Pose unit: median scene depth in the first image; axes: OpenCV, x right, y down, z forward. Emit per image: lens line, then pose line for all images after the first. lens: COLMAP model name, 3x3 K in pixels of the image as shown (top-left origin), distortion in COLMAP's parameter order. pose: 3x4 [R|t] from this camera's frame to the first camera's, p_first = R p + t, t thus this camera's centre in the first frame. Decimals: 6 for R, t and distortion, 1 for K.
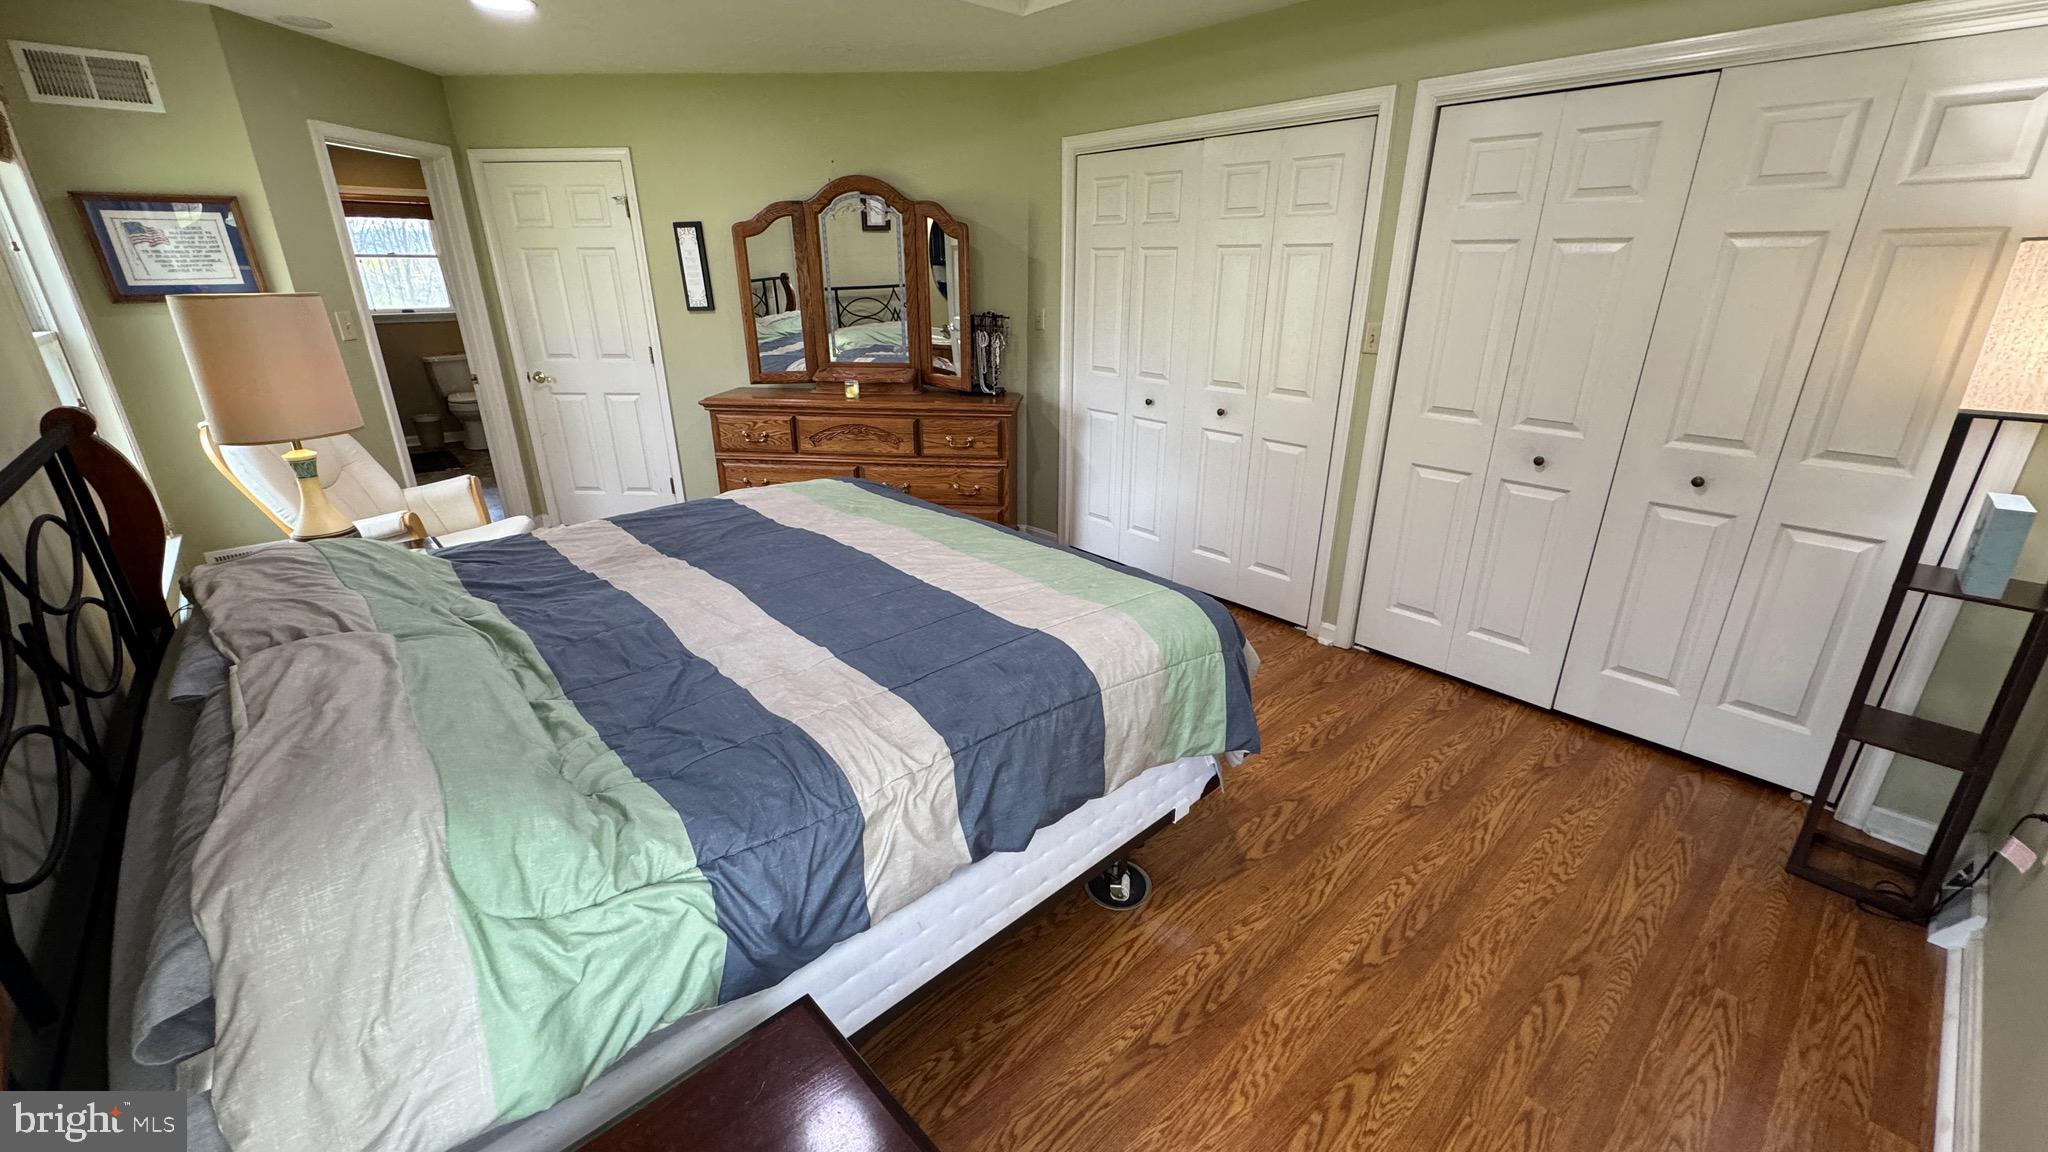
lens RADIAL K [[816.9, 0, 1028.7], [0, 816.9, 577.0], [0, 0, 1]] dist [-0.002953, 0.000364]
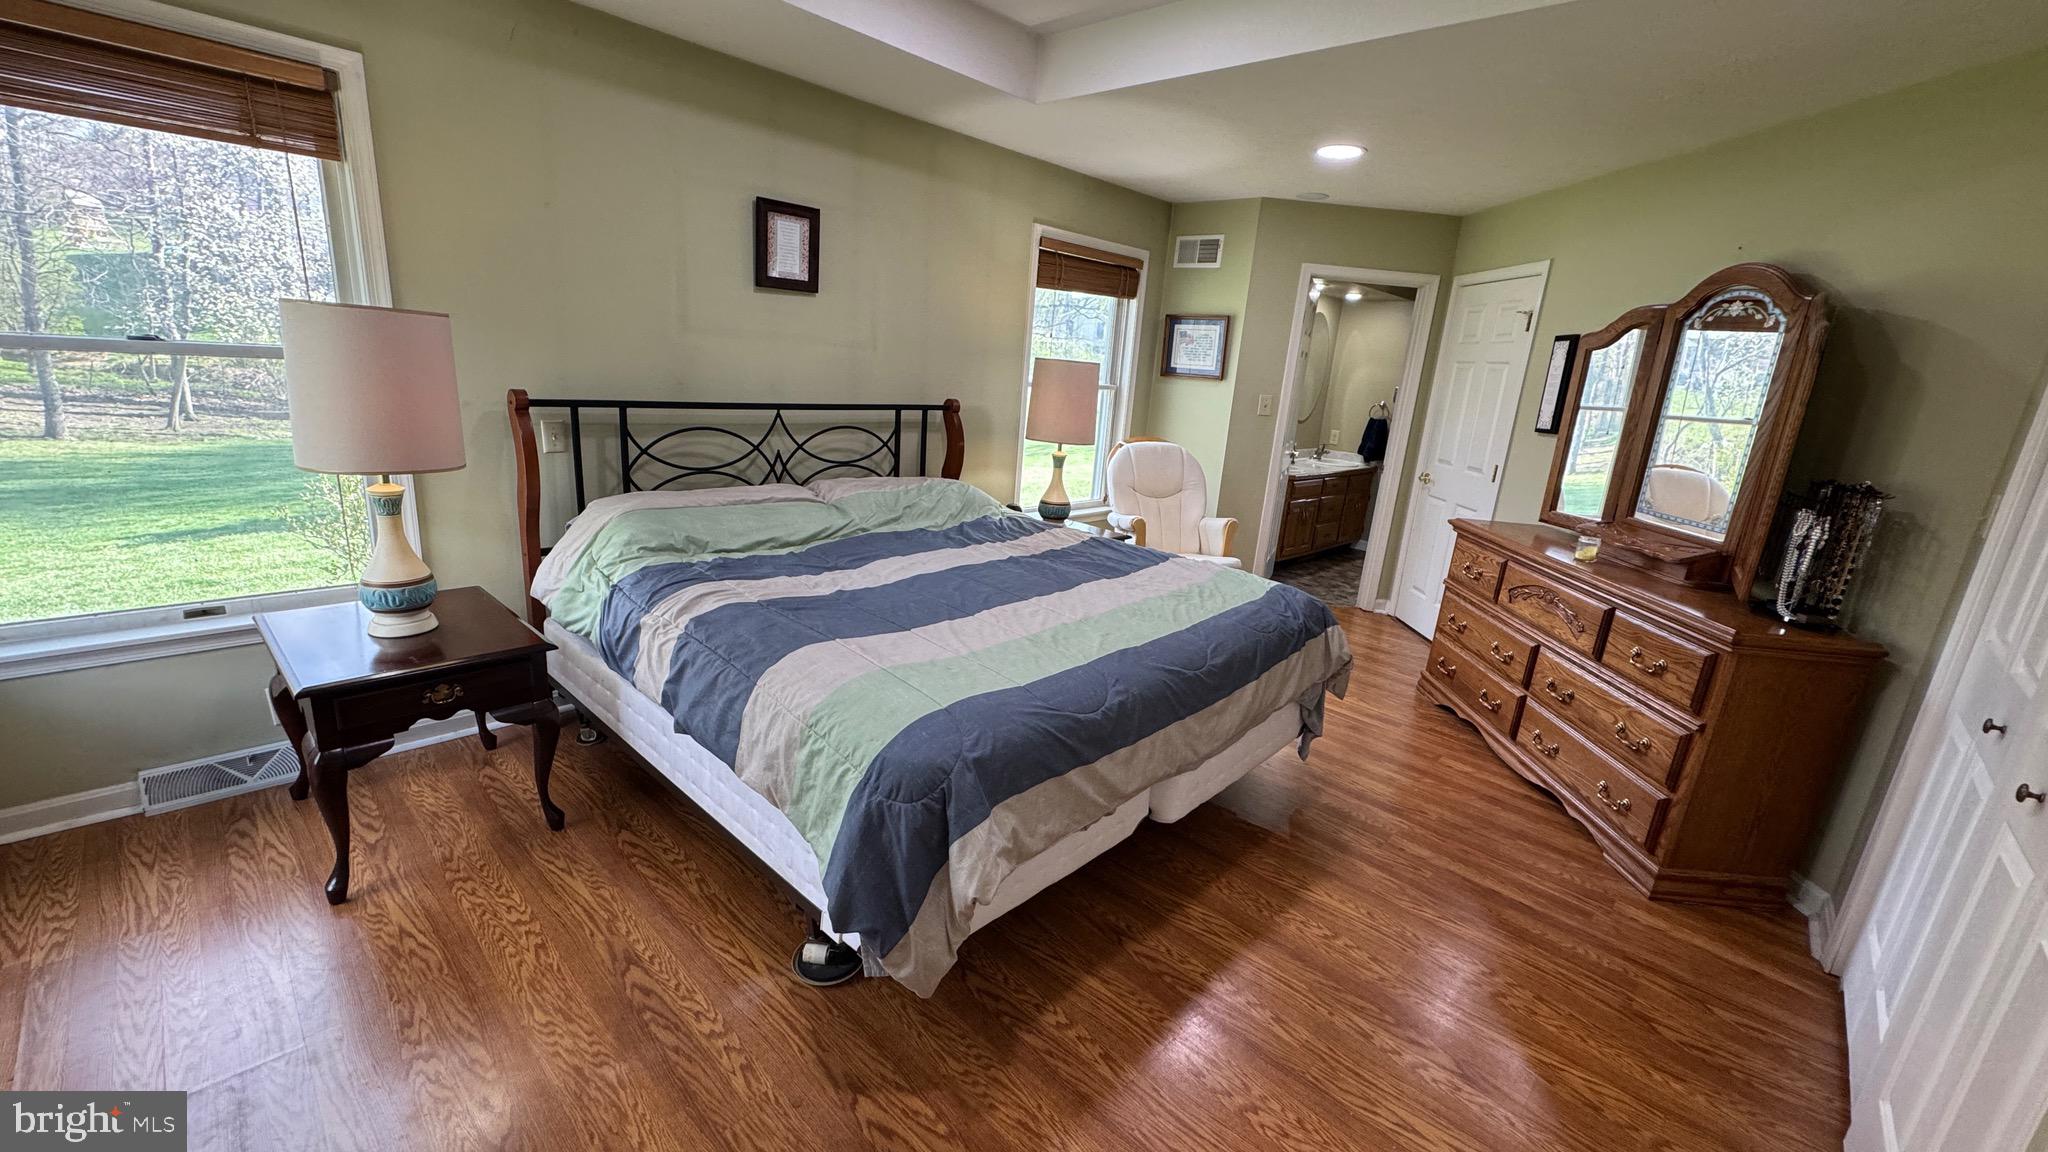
lens RADIAL K [[816.9, 0, 1030.4], [0, 816.9, 574.9], [0, 0, 1]] dist [-0.002953, 0.000364]
pose [[0.069279, 0.266108, -0.961450, 0.942410], [-0.427810, 0.878572, 0.212343, -0.316164], [0.901210, 0.396607, 0.174710, 0.907733]]
